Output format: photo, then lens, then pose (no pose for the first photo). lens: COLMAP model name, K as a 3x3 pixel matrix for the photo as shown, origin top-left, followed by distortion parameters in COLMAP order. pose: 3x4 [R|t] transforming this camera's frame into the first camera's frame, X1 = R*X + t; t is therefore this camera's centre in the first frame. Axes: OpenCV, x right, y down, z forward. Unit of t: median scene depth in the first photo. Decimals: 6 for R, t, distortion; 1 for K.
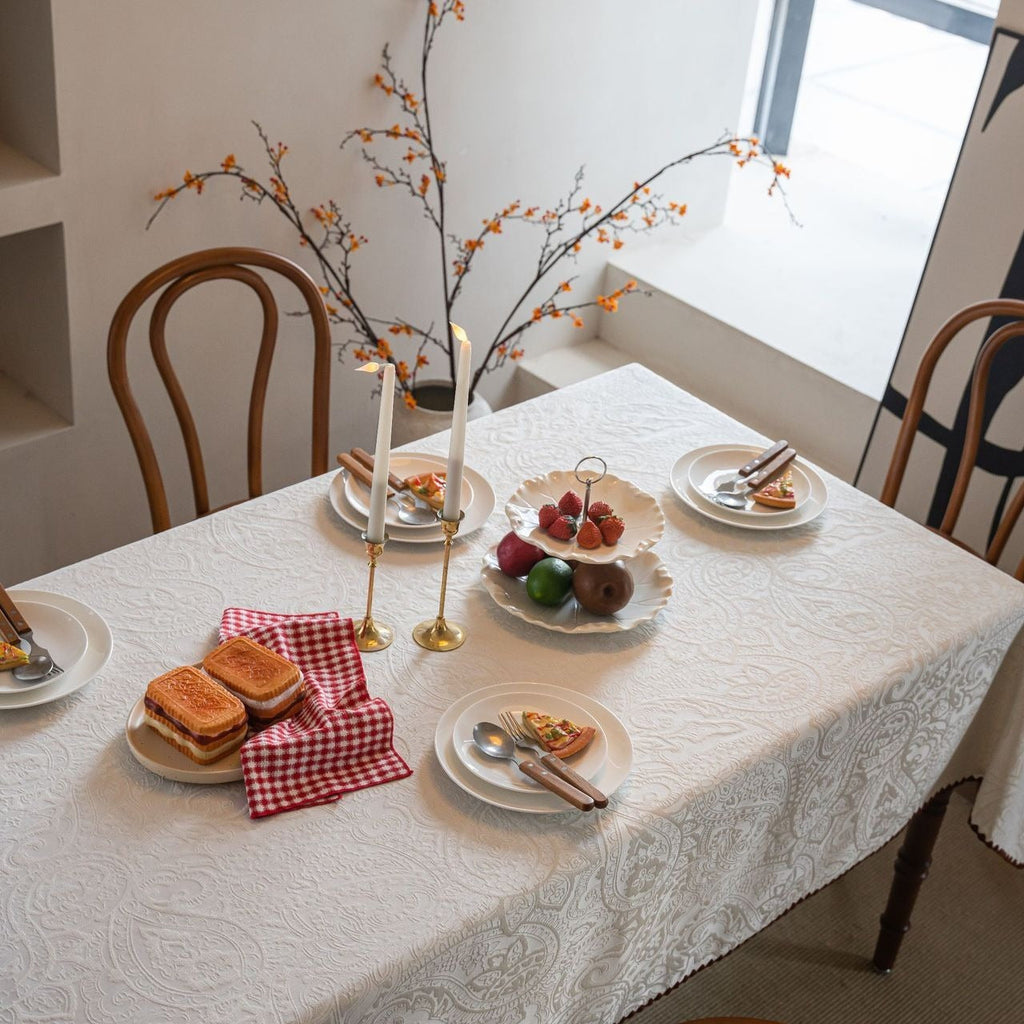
lens RADIAL K [[1809.6, 0, 516.9], [0, 1809.6, 509.8], [0, 0, 1]] dist [0.011375, 0.000000]
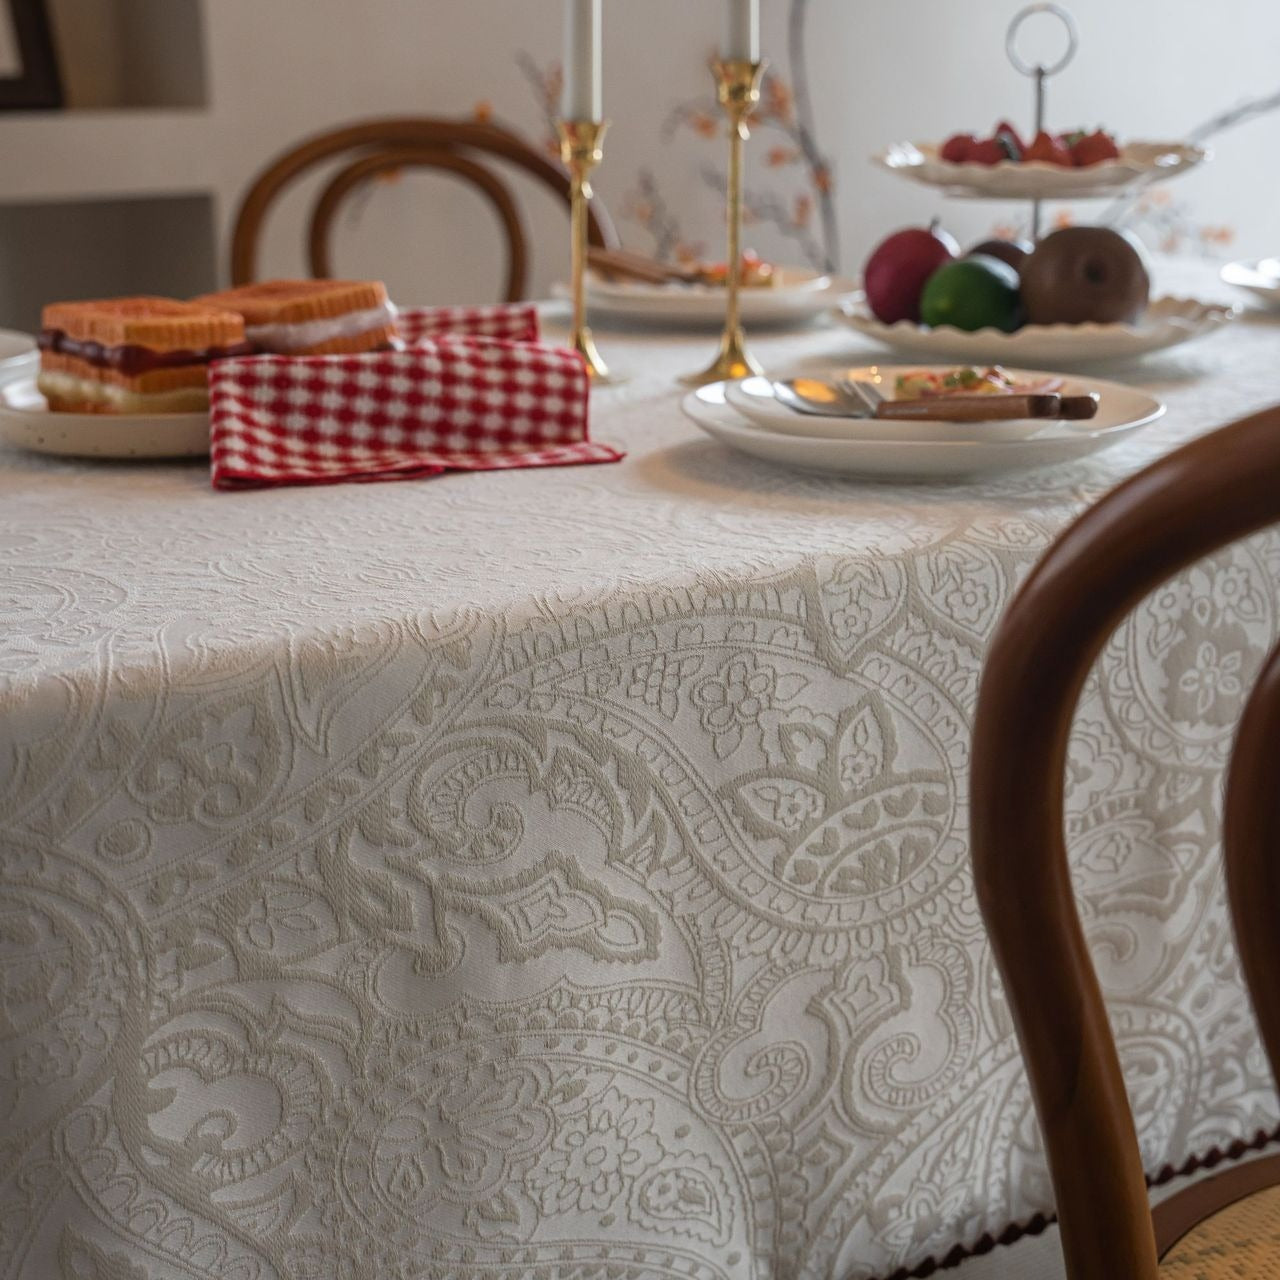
lens RADIAL K [[2188.6, 0, 646.2], [0, 2188.6, 650.9], [0, 0, 1]] dist [-0.009949, 0.000000]
pose [[0.983613, -0.053426, -0.172196, 0.028829], [-0.000215, 0.954736, -0.297453, 0.303941], [0.180293, 0.292616, 0.939079, 0.482335]]
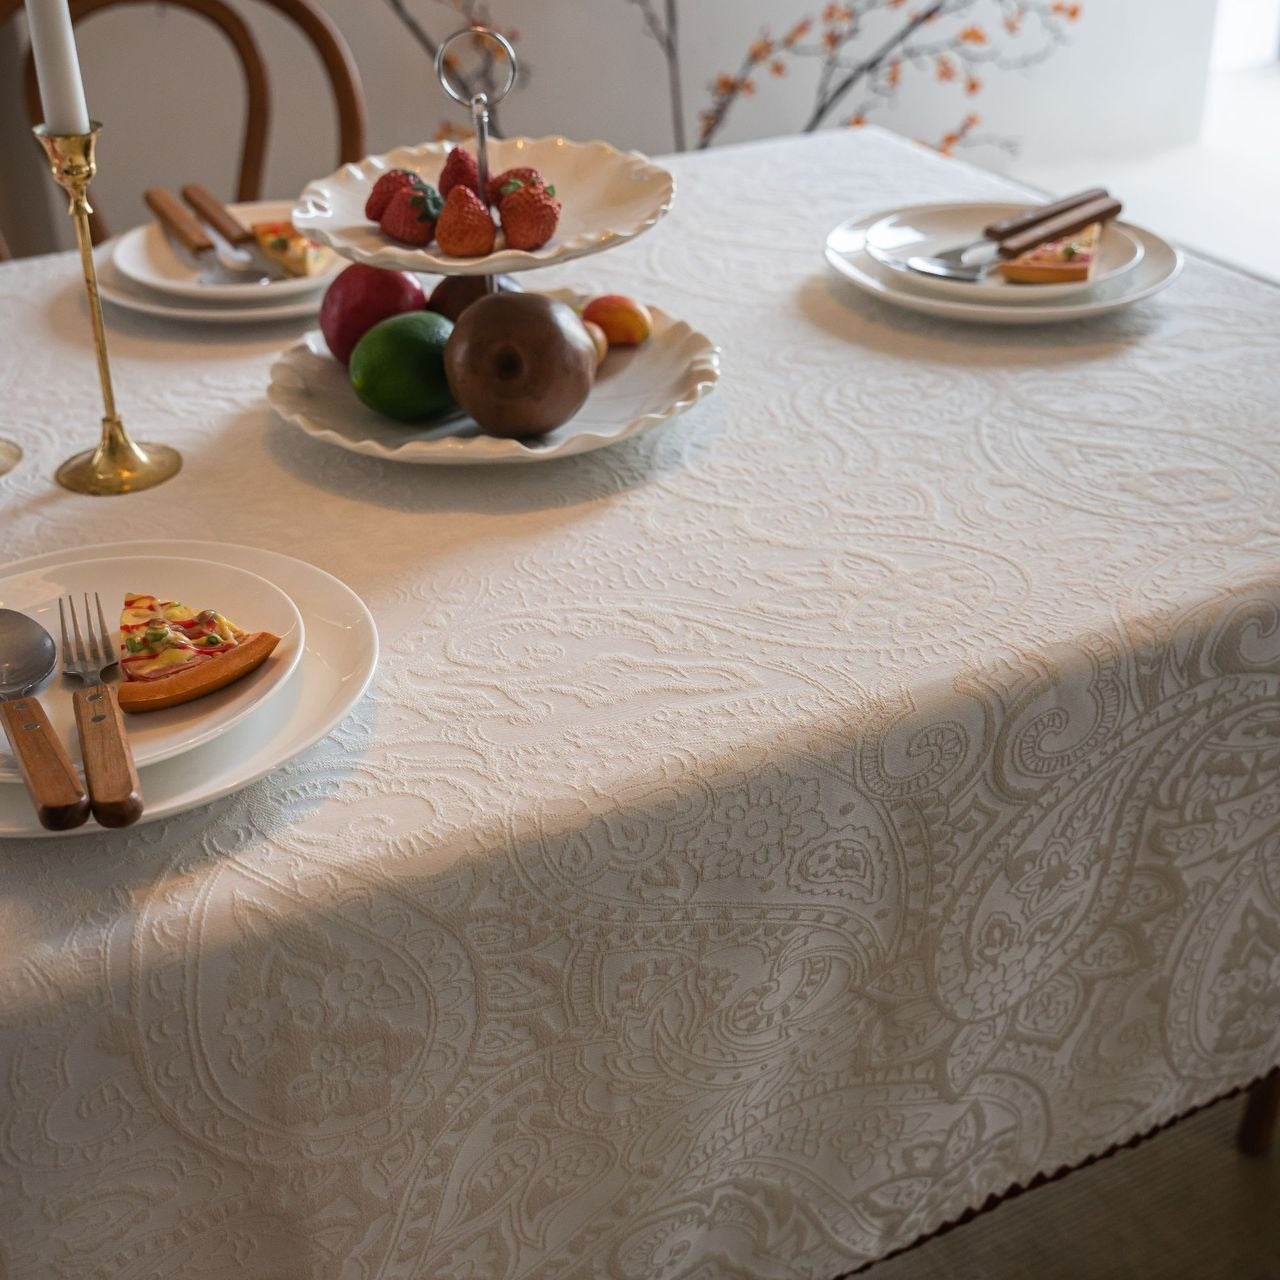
lens RADIAL K [[1824.9, 0, 648.2], [0, 1824.9, 637.5], [0, 0, 1]] dist [-0.052745, 0.000000]
pose [[0.964812, 0.030213, -0.261201, 0.188477], [-0.044088, 0.997901, -0.047424, 0.123370], [0.259220, 0.057271, 0.964119, 0.620916]]
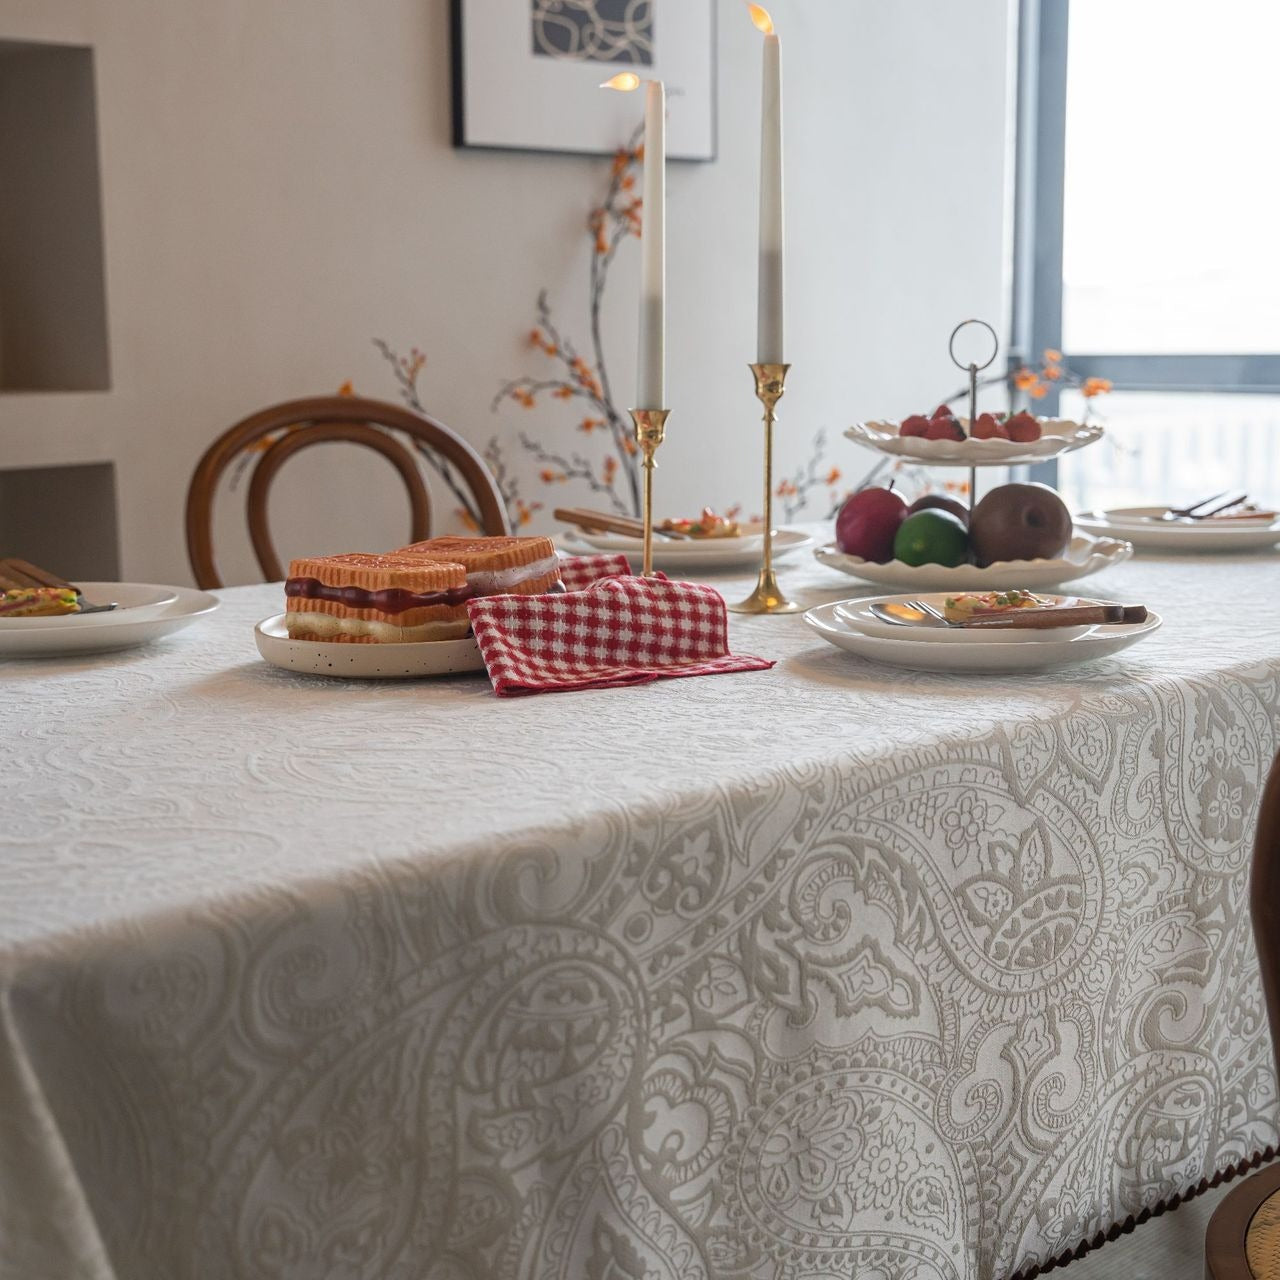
lens RADIAL K [[2188.6, 0, 653.9], [0, 2188.6, 643.0], [0, 0, 1]] dist [-0.009949, 0.000000]
pose [[0.994317, -0.102469, 0.028883, -0.101236], [0.105486, 0.911593, -0.397329, 0.359654], [0.014385, 0.398118, 0.917222, 0.344152]]
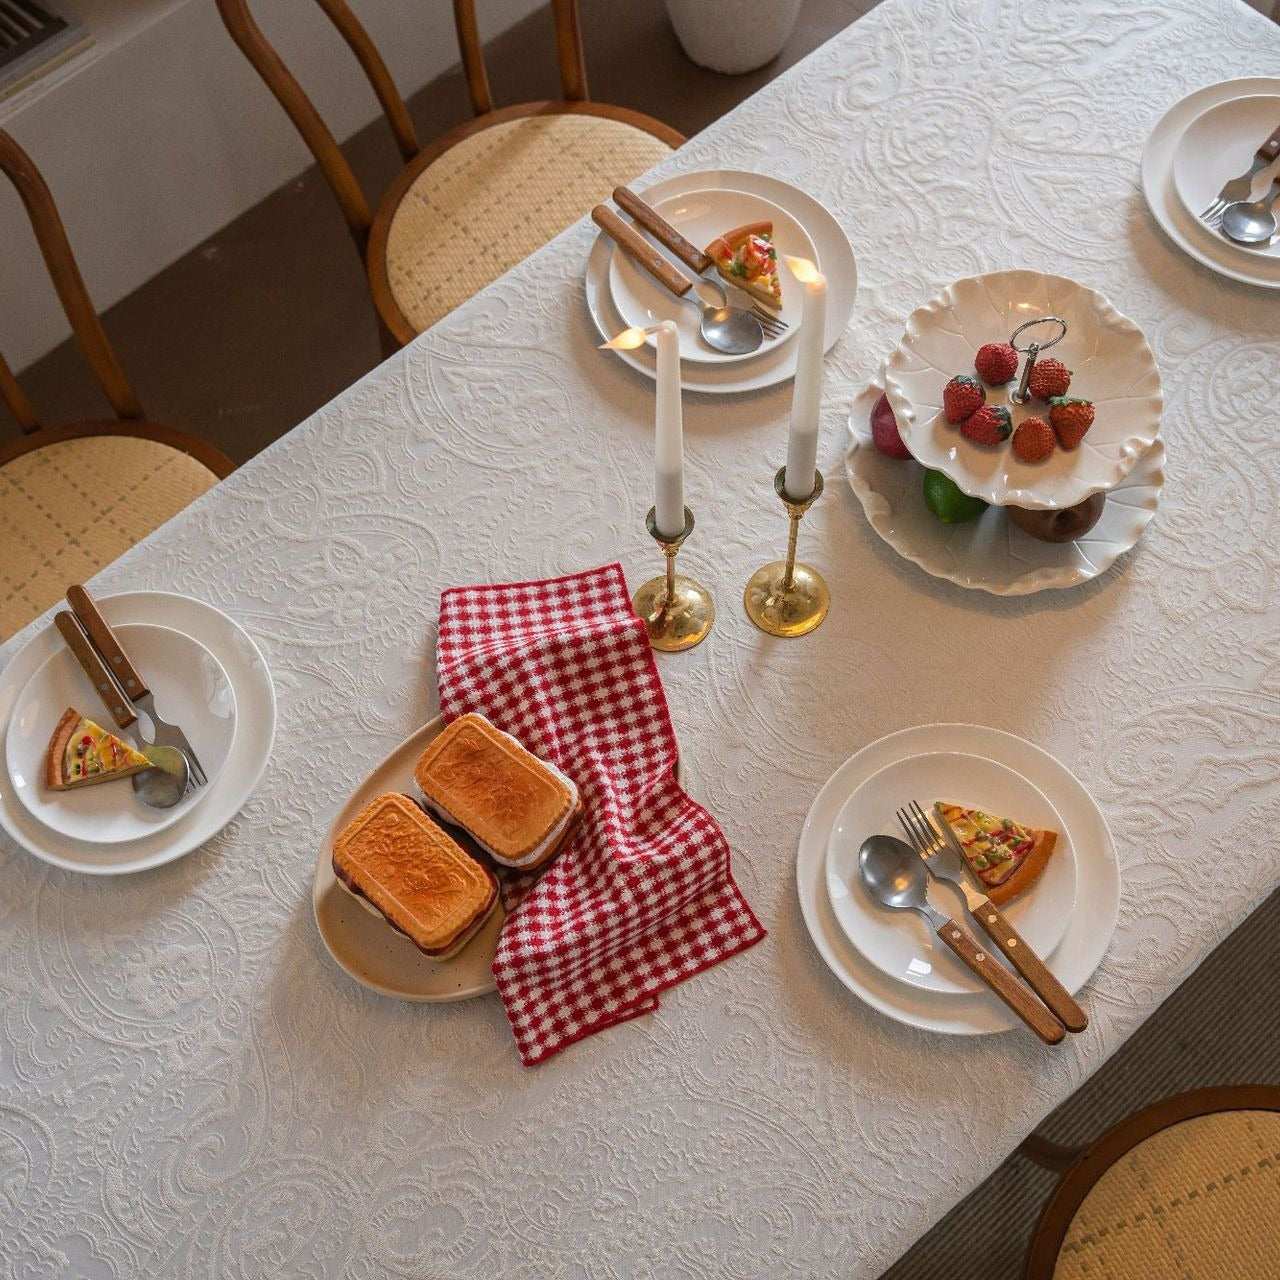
lens RADIAL K [[1663.6, 0, 633.4], [0, 1663.6, 631.9], [0, 0, 1]] dist [-0.078001, 0.000000]
pose [[0.990583, -0.043477, -0.129828, -0.021253], [0.107722, 0.832772, 0.543035, -0.235610], [0.084507, -0.551906, 0.829613, 0.513871]]
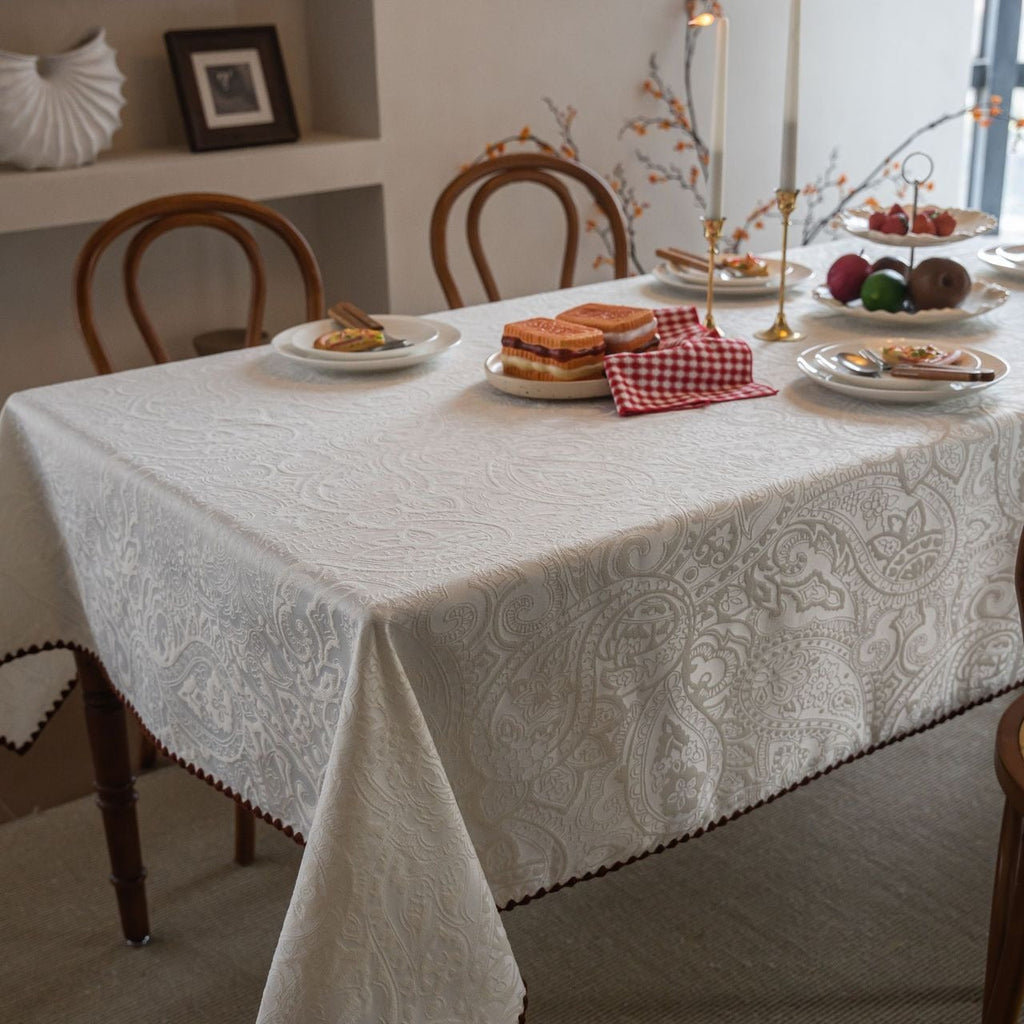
lens RADIAL K [[1526.3, 0, 515.5], [0, 1526.3, 521.3], [0, 0, 1]] dist [-0.047698, 0.000000]
pose [[0.989651, -0.071290, -0.124530, -0.089788], [0.043990, 0.976797, -0.209602, 0.337952], [0.136583, 0.201955, 0.969824, 0.184954]]
